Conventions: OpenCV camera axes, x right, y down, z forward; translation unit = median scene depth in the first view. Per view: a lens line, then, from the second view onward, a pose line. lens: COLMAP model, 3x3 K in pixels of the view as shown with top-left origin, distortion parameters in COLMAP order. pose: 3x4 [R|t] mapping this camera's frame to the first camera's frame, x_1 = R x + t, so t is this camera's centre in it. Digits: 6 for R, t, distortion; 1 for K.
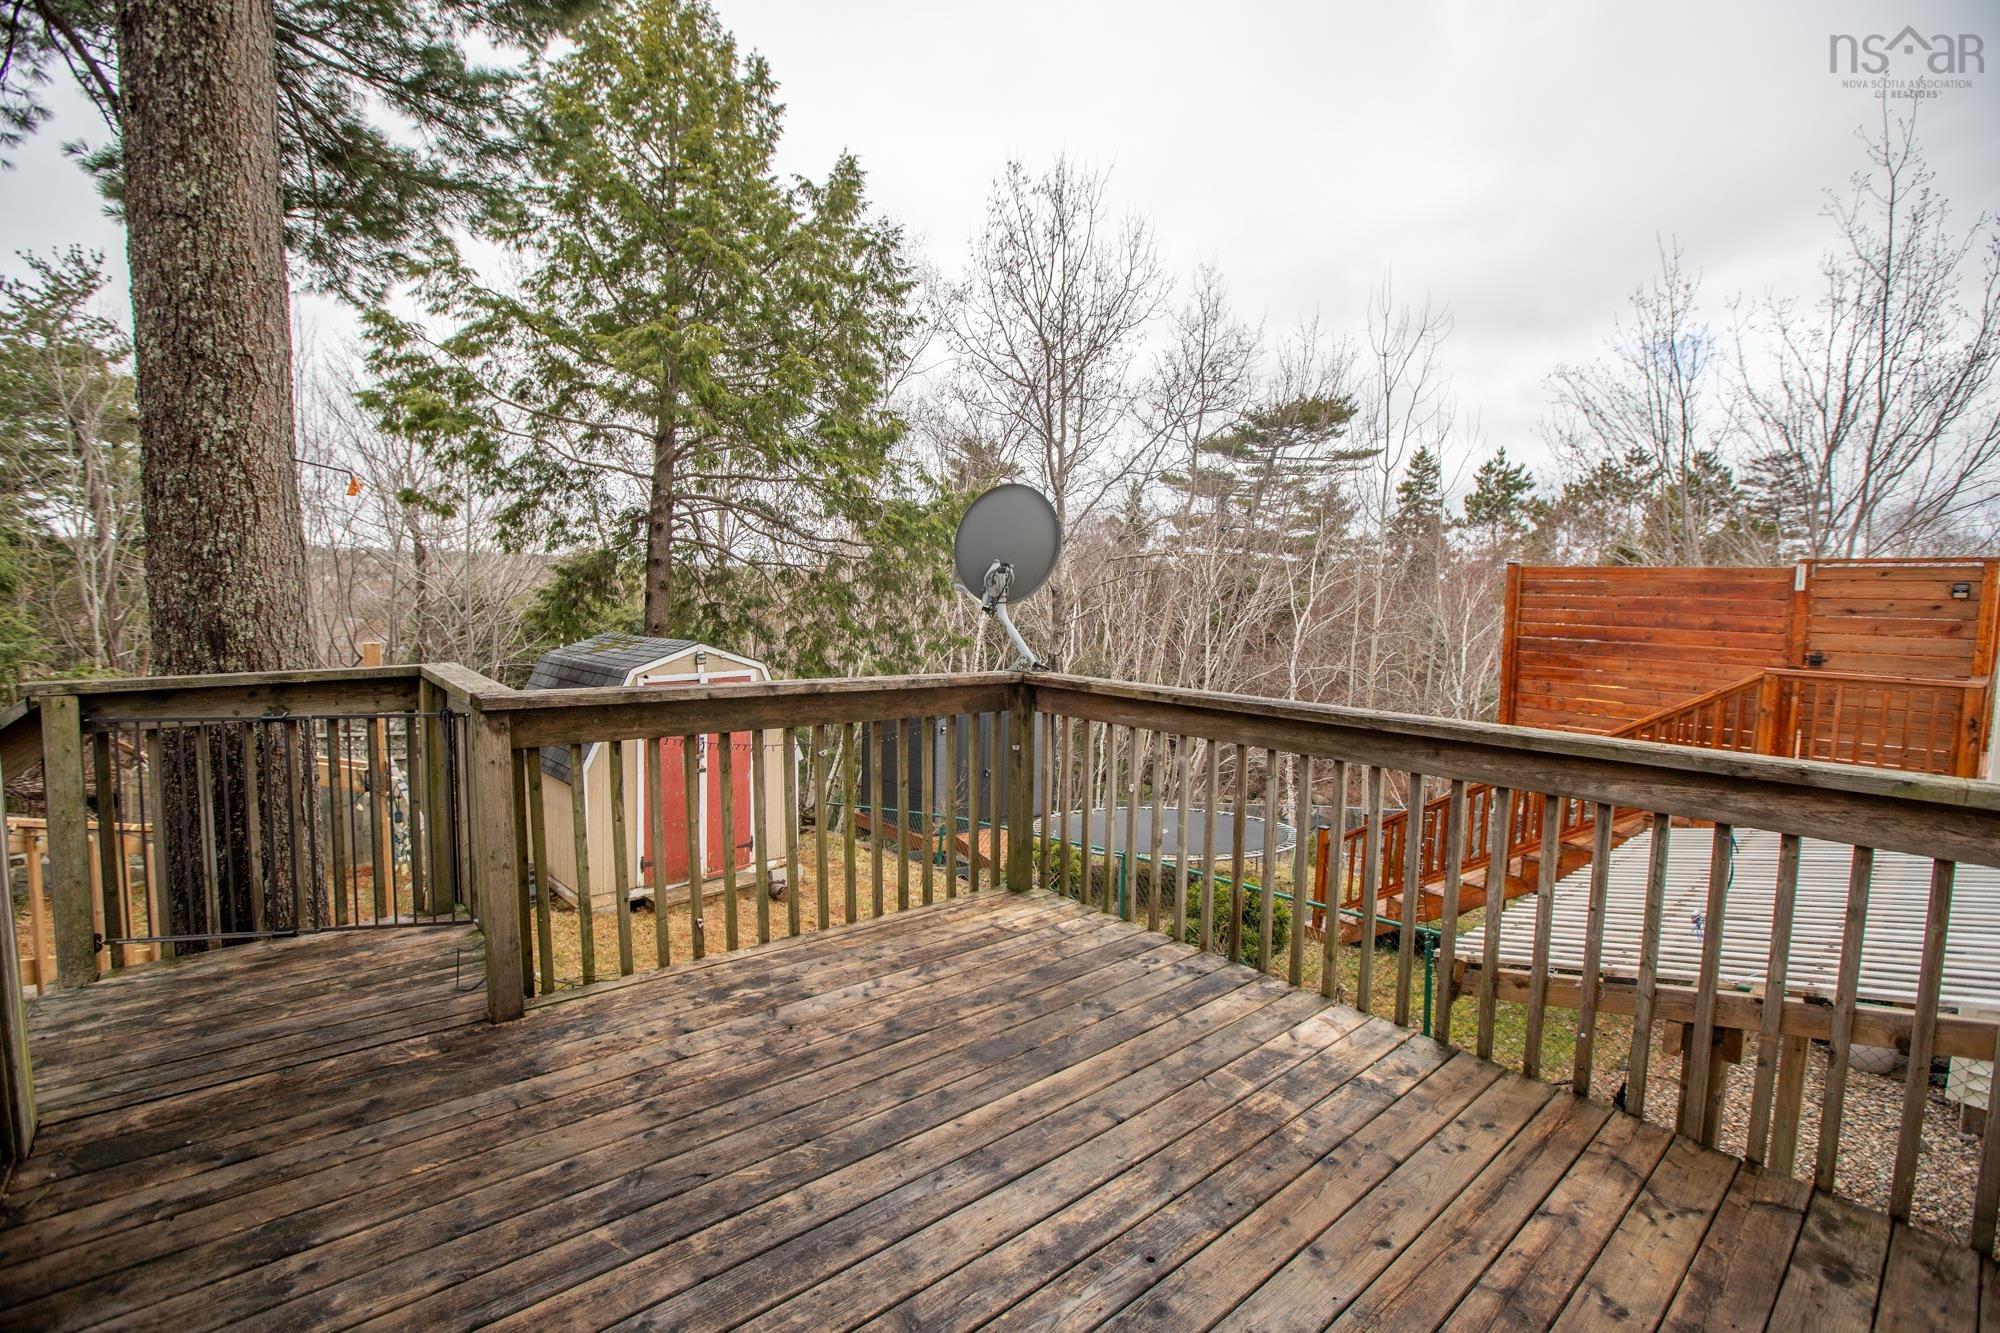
lens RADIAL K [[935.6, 0, 989.3], [0, 935.6, 665.3], [0, 0, 1]] dist [-0.059146, 0.026491]
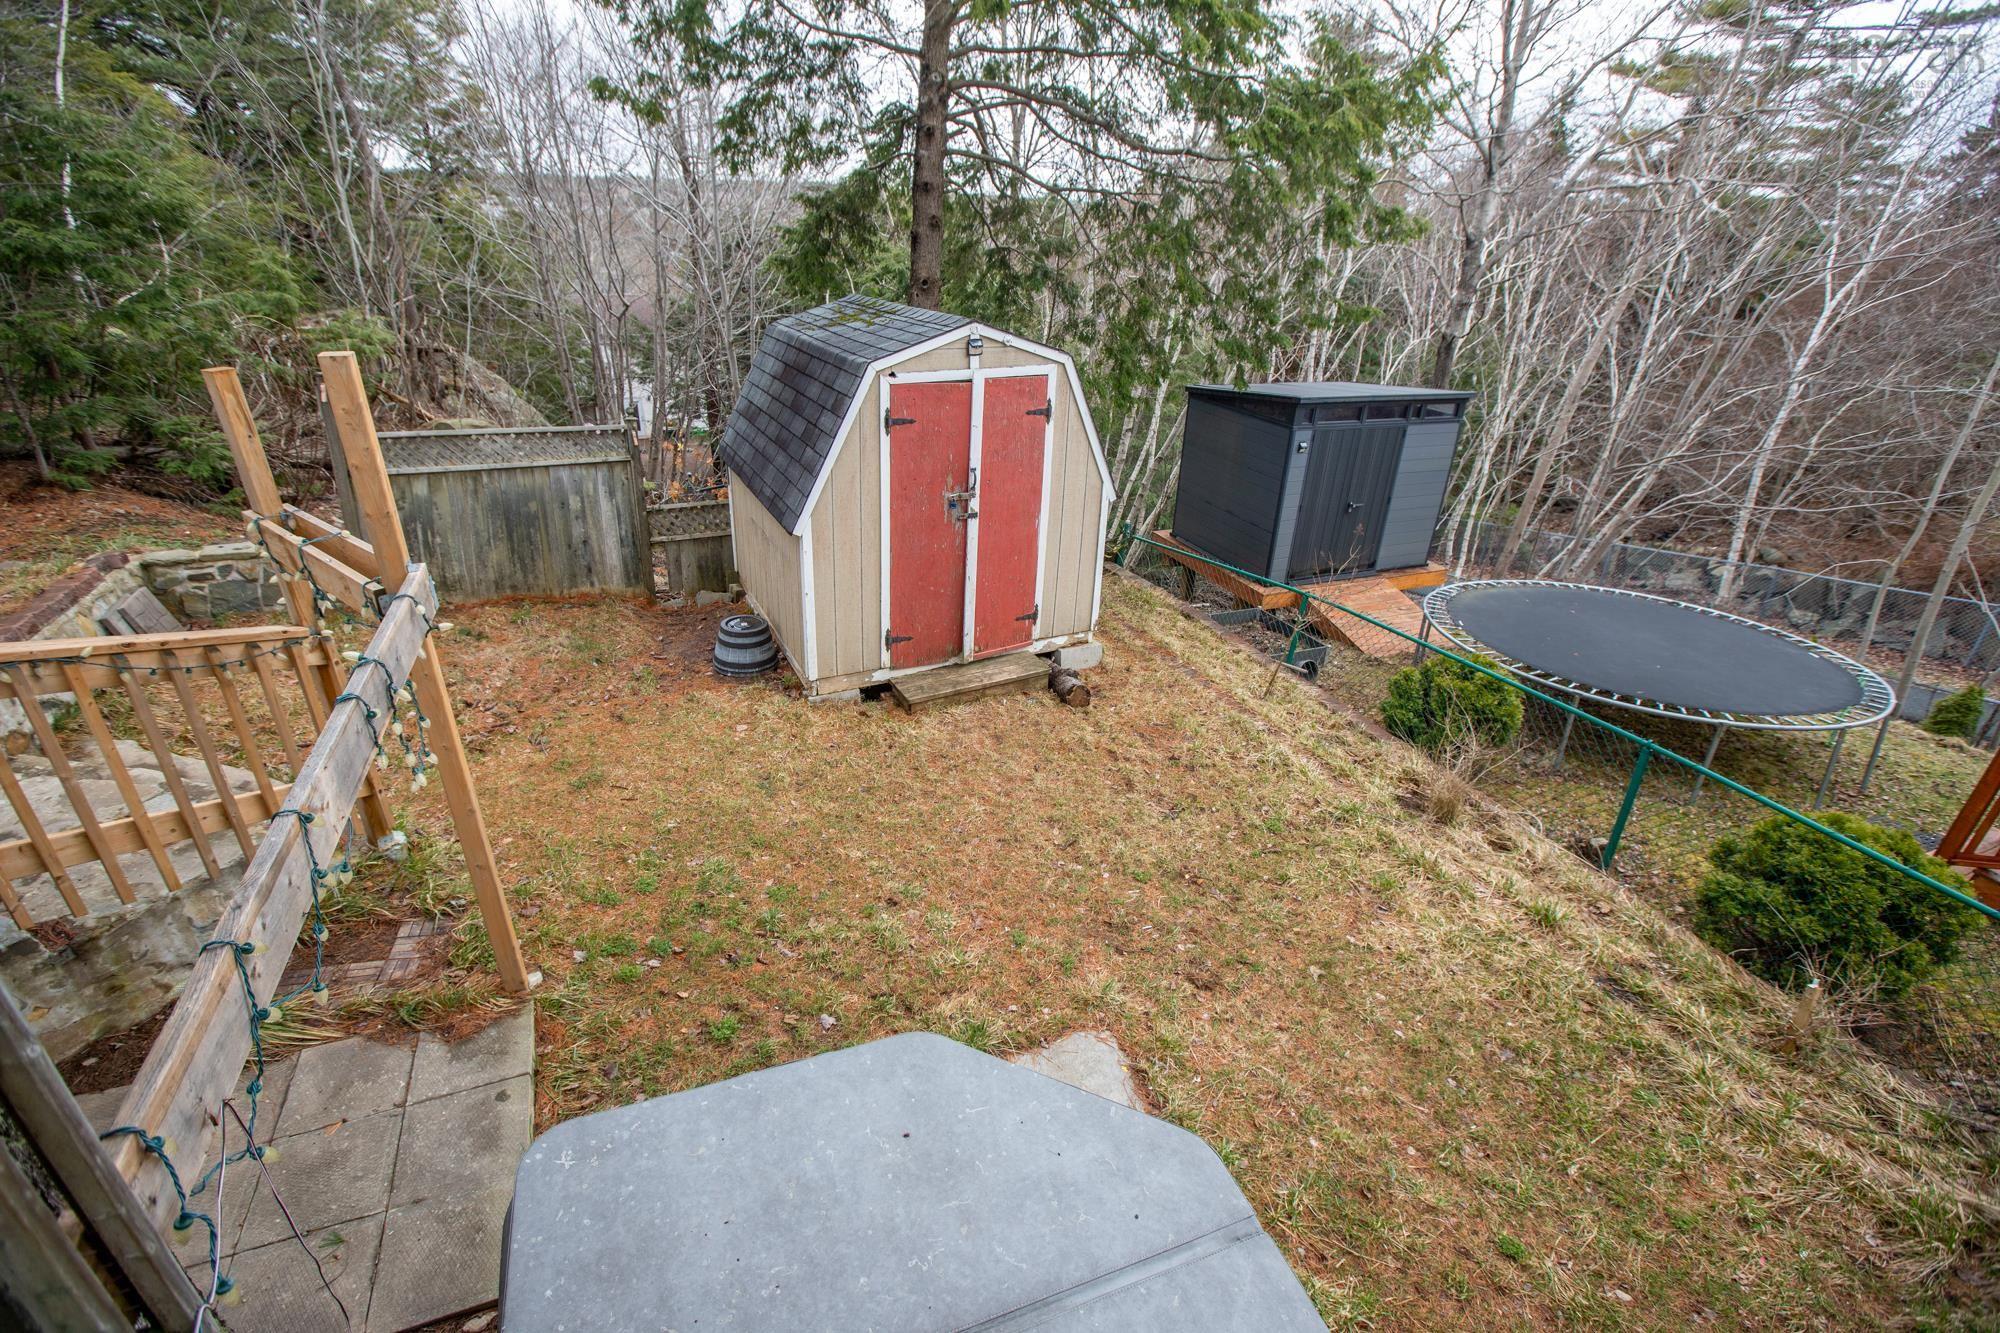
lens RADIAL K [[911.2, 0, 975.9], [0, 911.2, 633.5], [0, 0, 1]] dist [-0.052595, 0.054416]
pose [[0.949249, 0.132657, -0.285183, -0.072842], [-0.028208, 0.938957, 0.342876, -0.026404], [0.313259, -0.317430, 0.895046, 0.264497]]
